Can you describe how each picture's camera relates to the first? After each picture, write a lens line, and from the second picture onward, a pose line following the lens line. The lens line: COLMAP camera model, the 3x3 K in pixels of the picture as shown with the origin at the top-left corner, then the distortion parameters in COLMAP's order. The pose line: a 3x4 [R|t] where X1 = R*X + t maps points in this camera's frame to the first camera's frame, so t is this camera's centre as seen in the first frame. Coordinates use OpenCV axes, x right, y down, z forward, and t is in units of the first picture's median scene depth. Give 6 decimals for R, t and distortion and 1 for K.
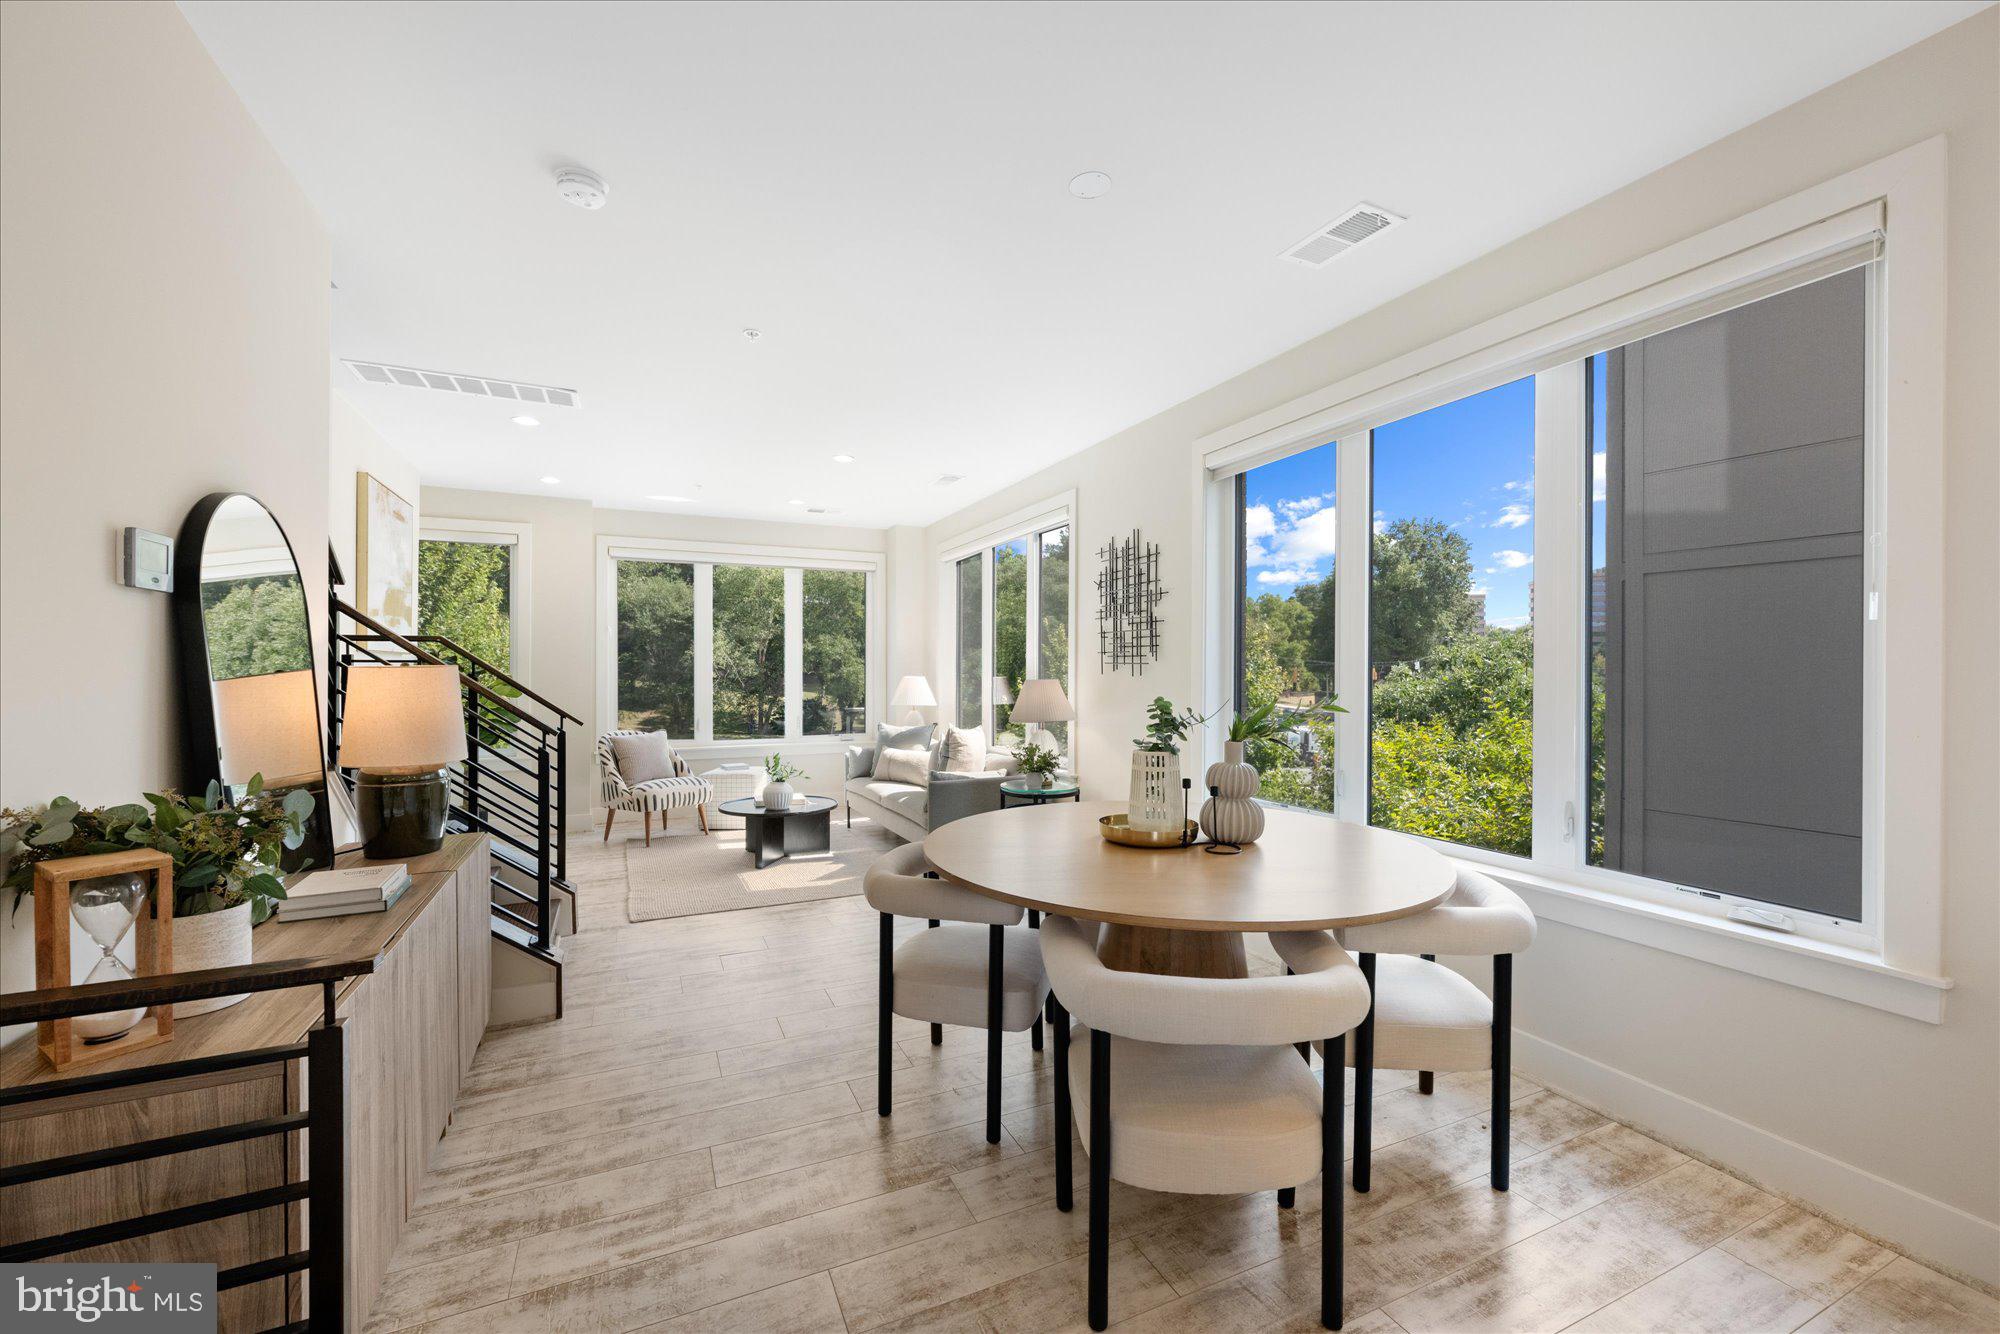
lens RADIAL K [[808.2, 0, 1006.2], [0, 808.2, 686.2], [0, 0, 1]] dist [-0.003337, -0.000084]
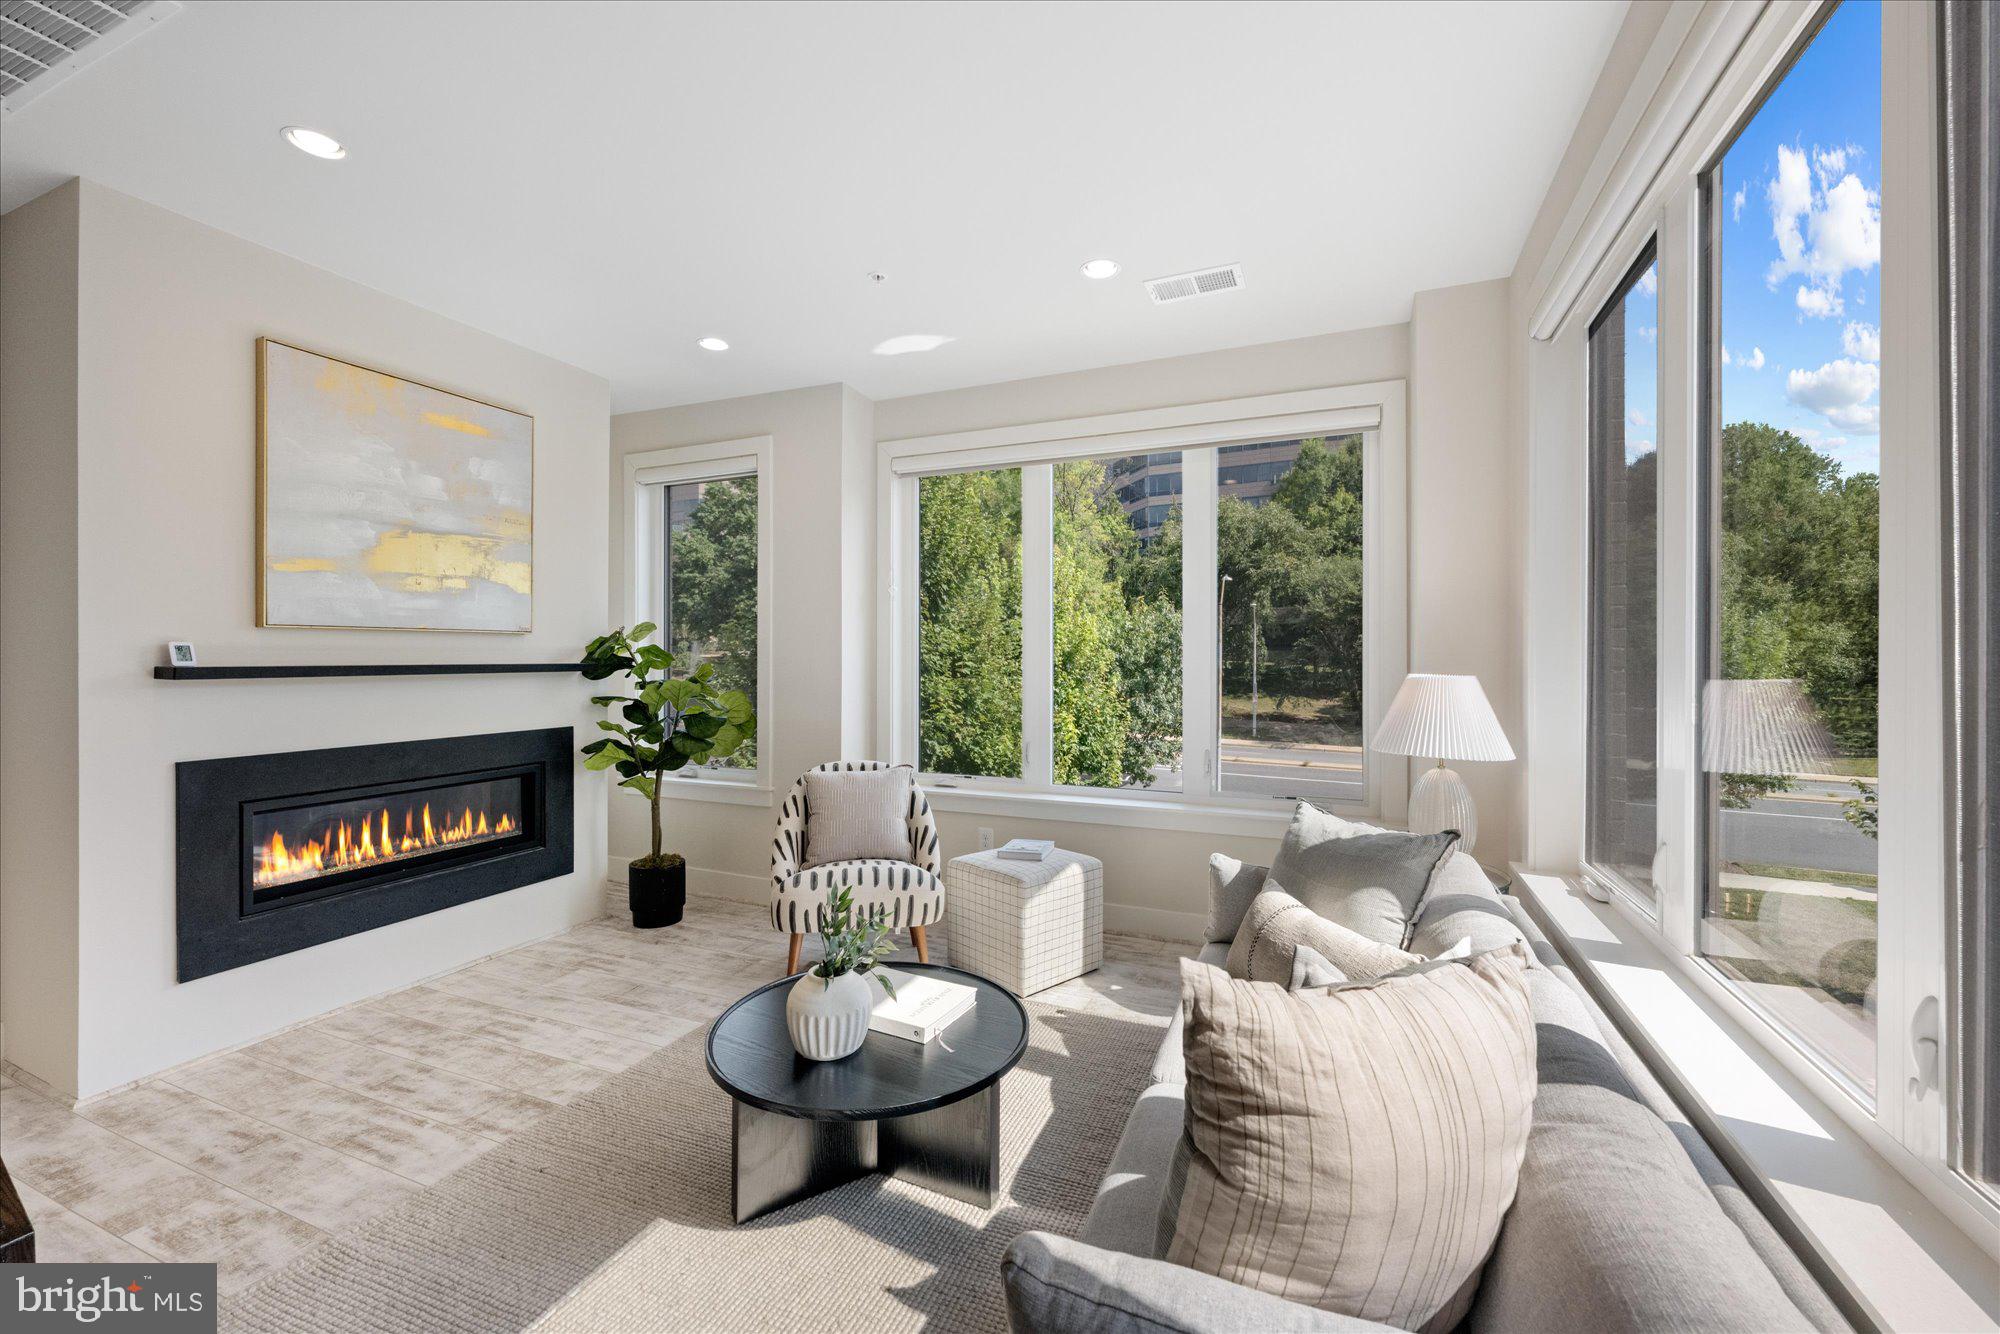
lens RADIAL K [[808.2, 0, 1006.2], [0, 808.2, 686.2], [0, 0, 1]] dist [-0.003337, -0.000084]
pose [[0.676745, 0.019959, -0.735947, 0.020792], [-0.006576, 0.999756, 0.021067, -0.012263], [0.736188, -0.009417, 0.676712, 0.581301]]
